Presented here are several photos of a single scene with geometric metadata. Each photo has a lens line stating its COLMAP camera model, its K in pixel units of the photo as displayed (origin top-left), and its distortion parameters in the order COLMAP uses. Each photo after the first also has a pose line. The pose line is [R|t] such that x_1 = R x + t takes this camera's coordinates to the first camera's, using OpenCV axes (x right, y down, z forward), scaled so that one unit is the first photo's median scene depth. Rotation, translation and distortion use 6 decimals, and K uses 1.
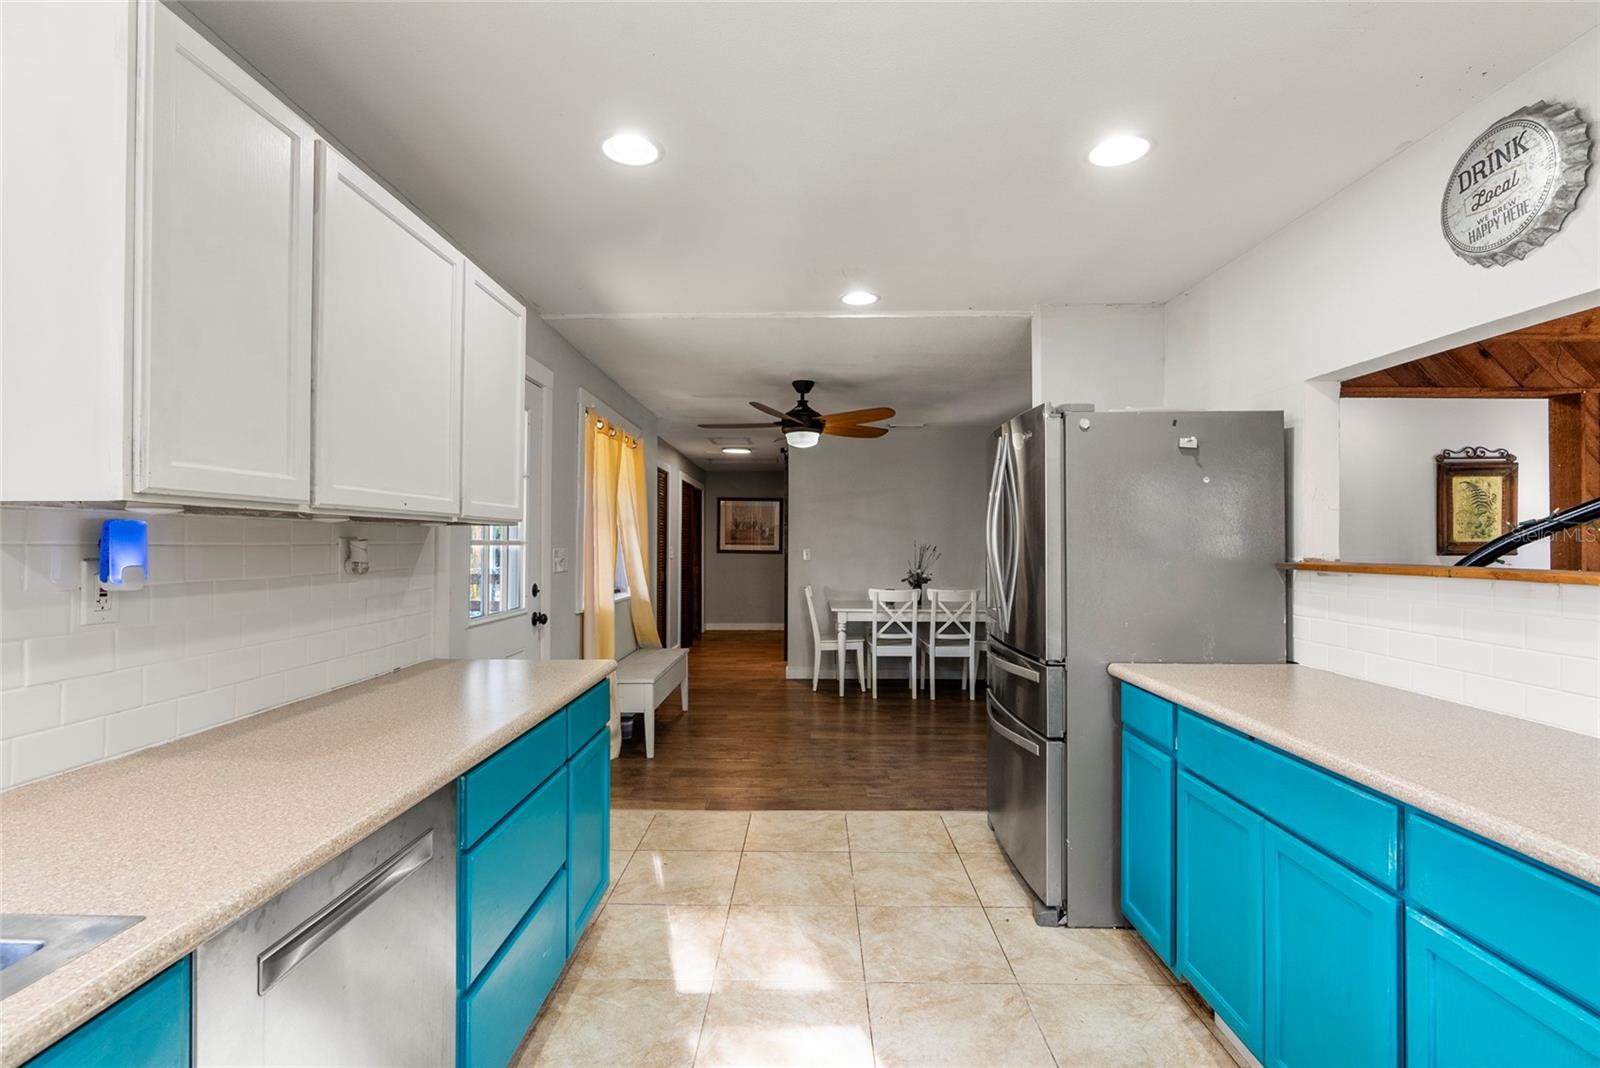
lens RADIAL K [[726.6, 0, 793.8], [0, 726.6, 536.2], [0, 0, 1]] dist [-0.008744, 0.004211]
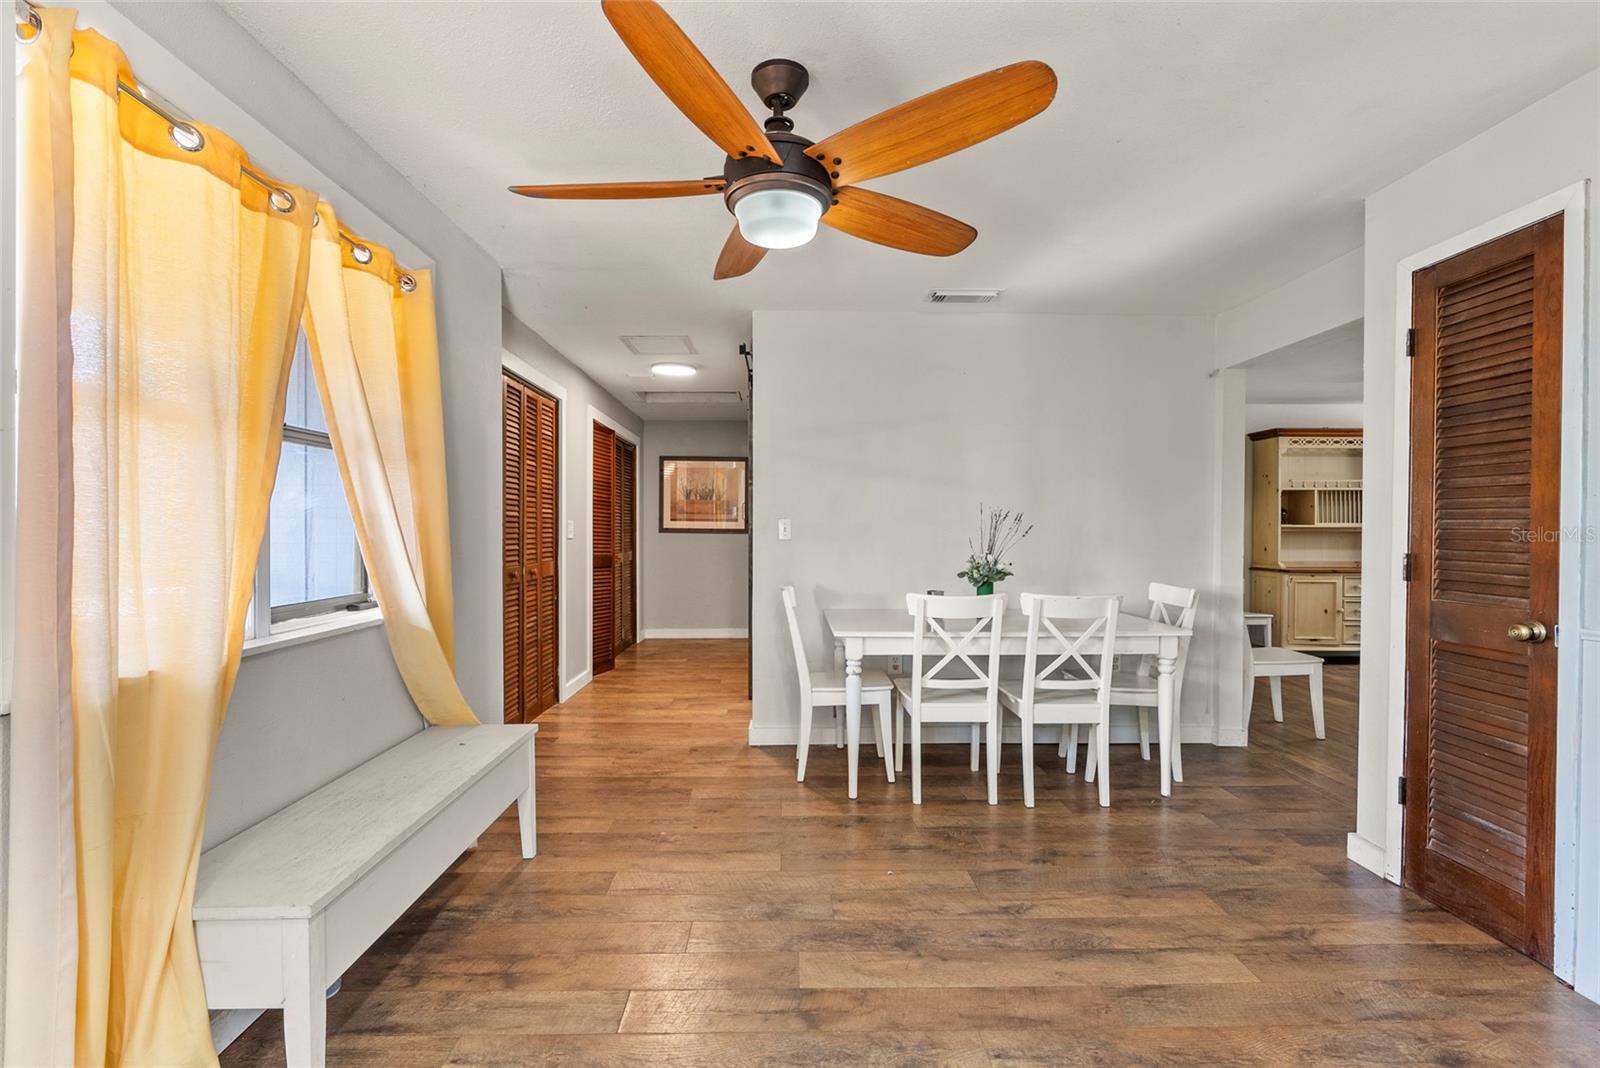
lens RADIAL K [[726.6, 0, 796.0], [0, 726.6, 531.4], [0, 0, 1]] dist [-0.008744, 0.004211]
pose [[0.999217, -0.001926, 0.039506, 0.007544], [0.001361, 0.999896, 0.014326, 0.037747], [-0.039530, -0.014261, 0.999117, 0.869806]]
